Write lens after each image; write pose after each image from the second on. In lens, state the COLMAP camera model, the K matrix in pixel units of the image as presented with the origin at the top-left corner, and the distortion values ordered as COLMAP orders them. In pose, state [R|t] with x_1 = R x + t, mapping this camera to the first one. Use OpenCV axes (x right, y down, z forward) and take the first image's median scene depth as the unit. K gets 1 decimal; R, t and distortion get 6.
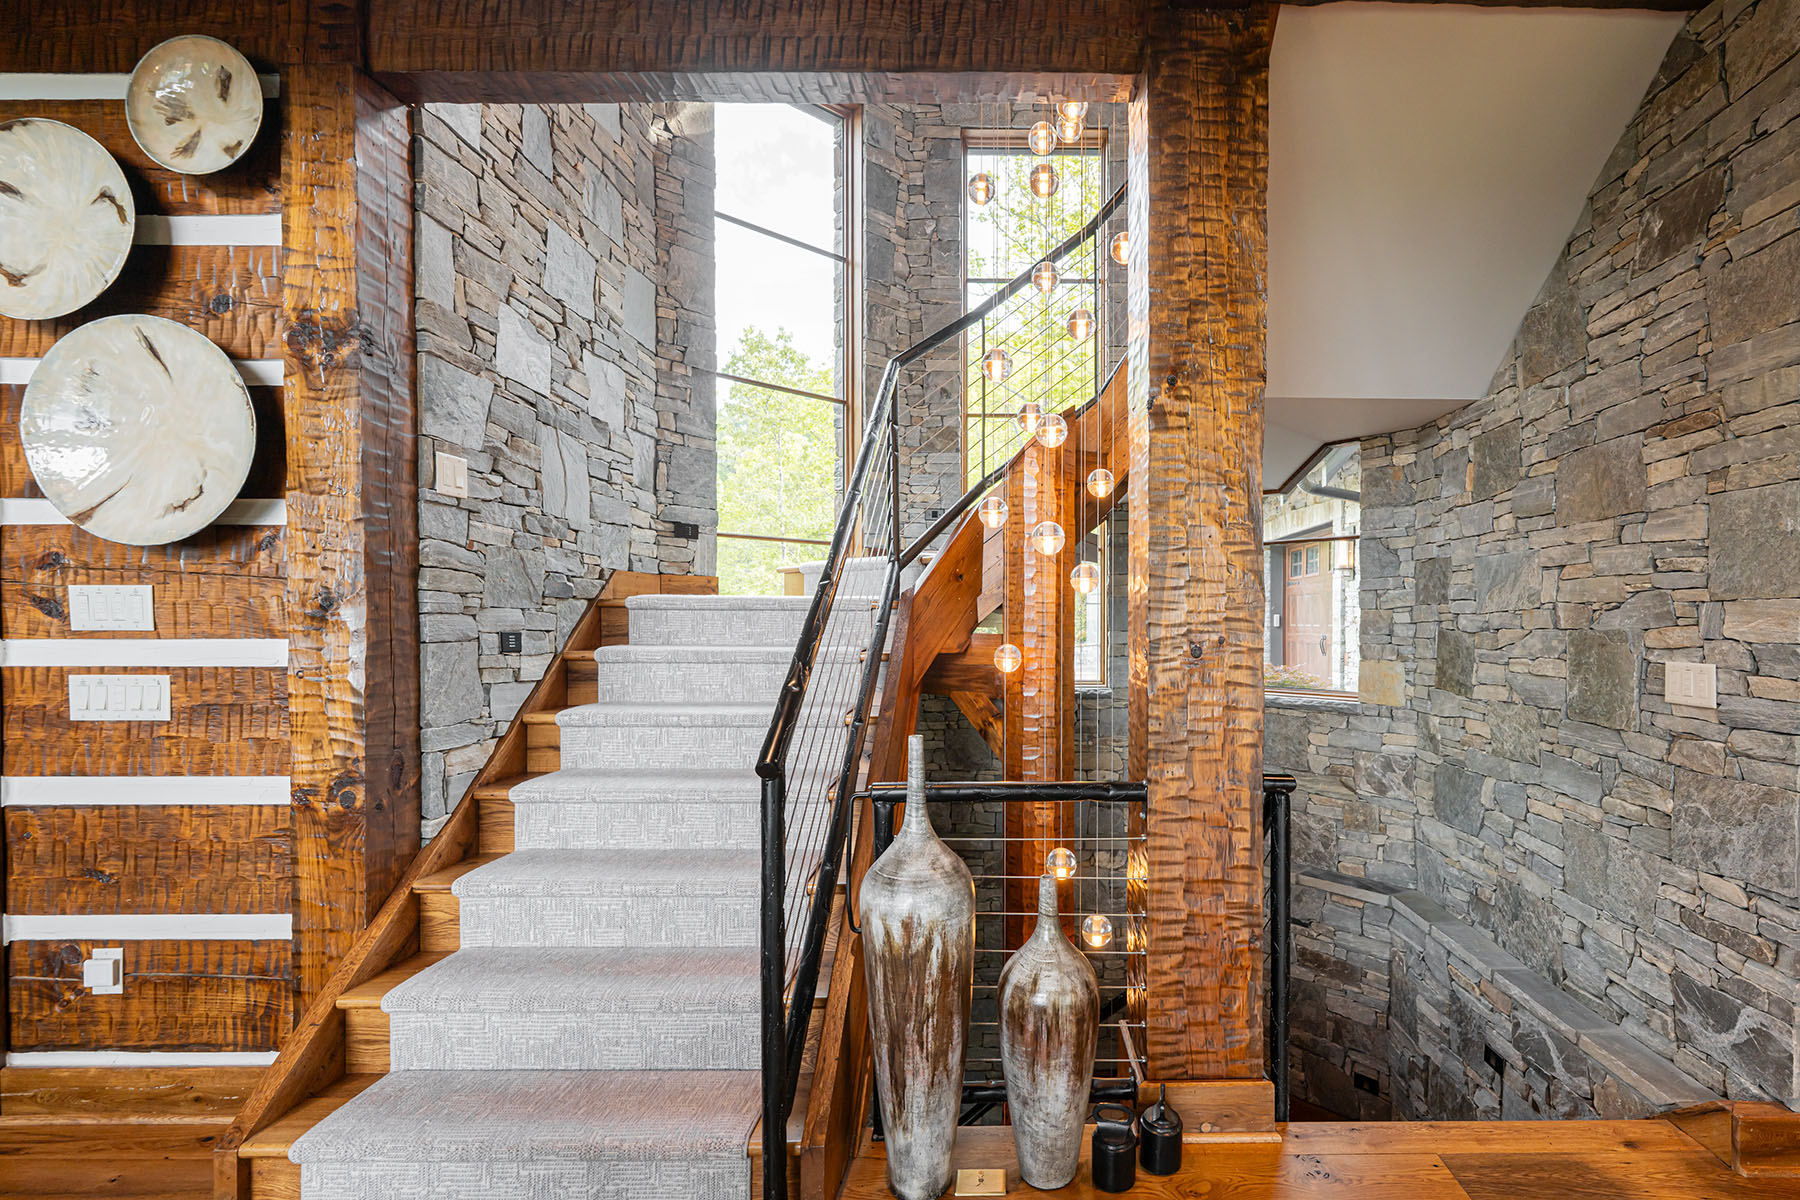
lens RADIAL K [[770.8, 0, 907.3], [0, 770.8, 625.8], [0, 0, 1]] dist [0.001696, -0.000016]
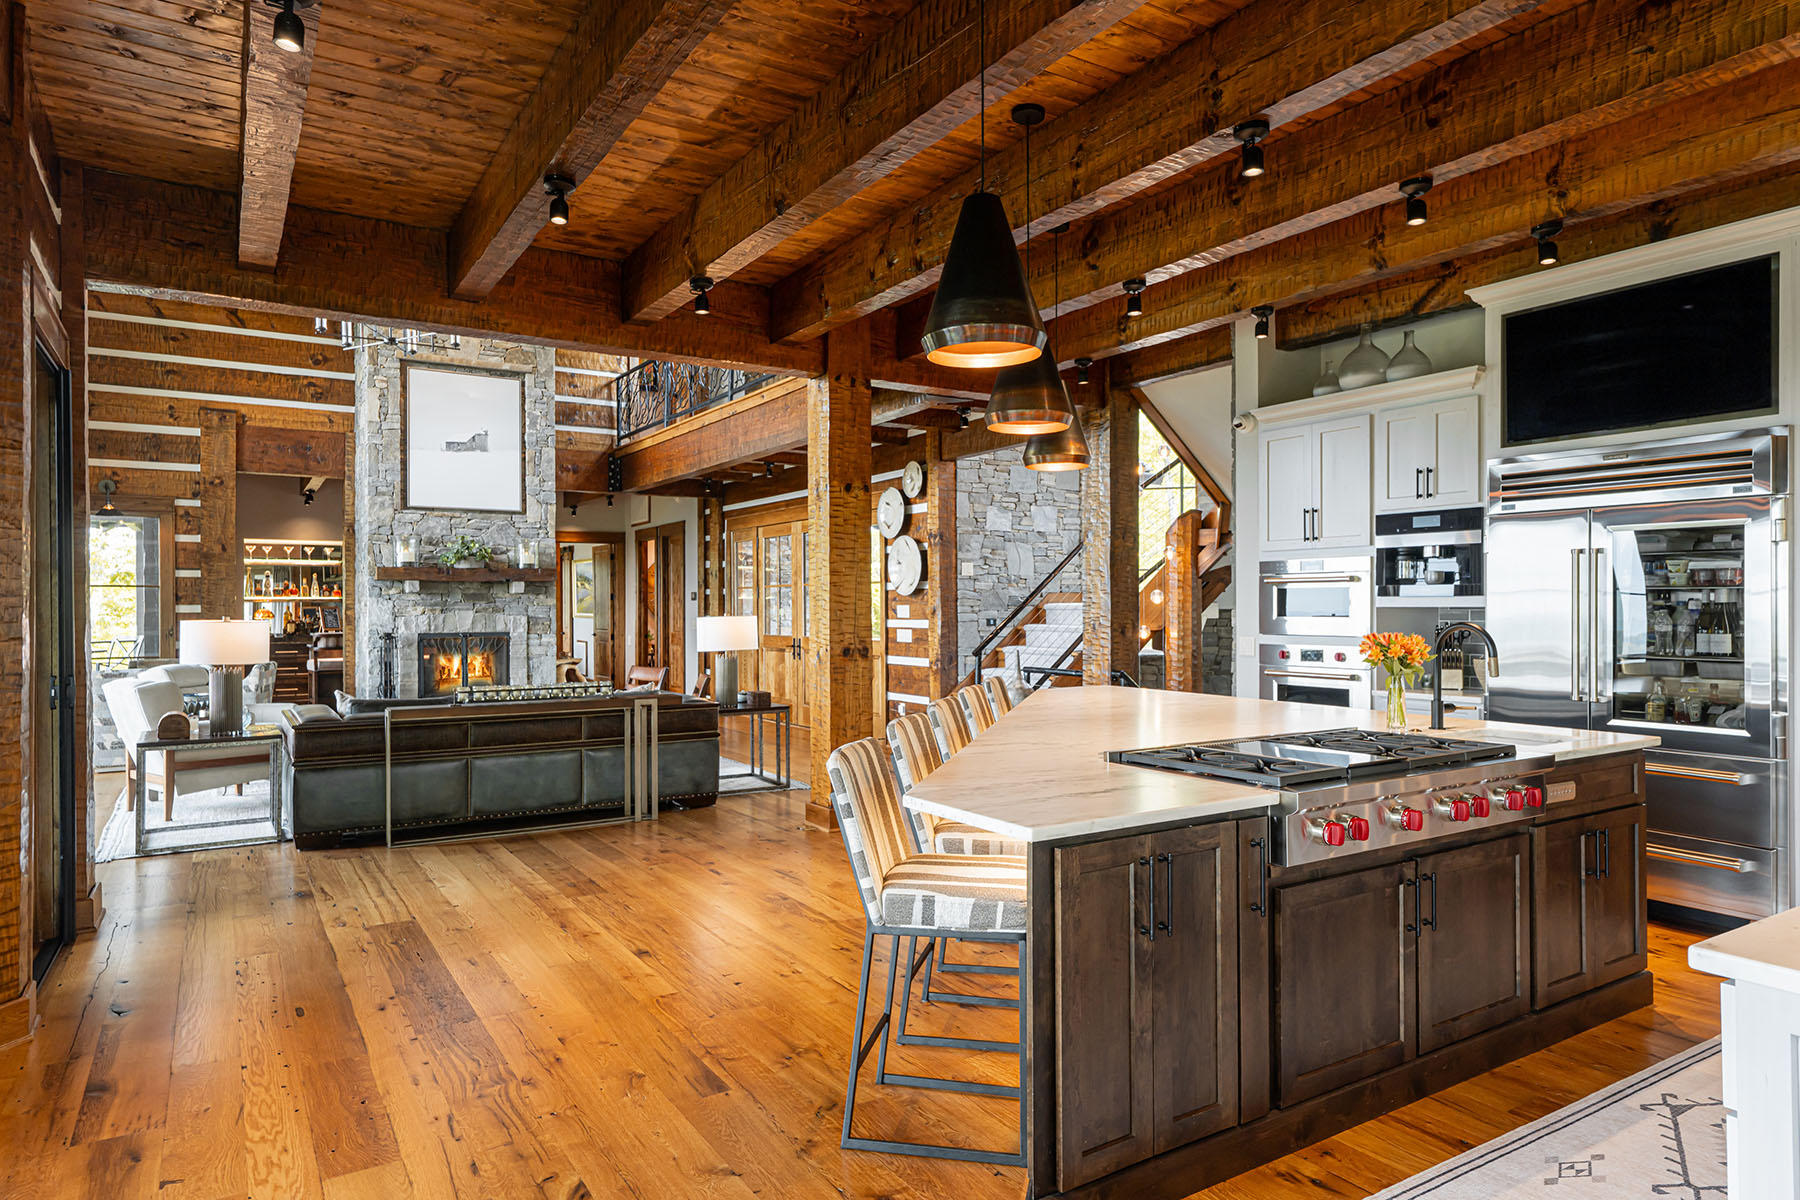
lens RADIAL K [[1063.2, 0, 898.5], [0, 1063.2, 604.4], [0, 0, 1]] dist [-0.000393, -0.000009]
pose [[0.522537, -0.005104, -0.852601, 3.323078], [-0.000354, 0.999981, -0.006203, -0.025599], [0.852617, 0.003543, 0.522525, -1.693952]]
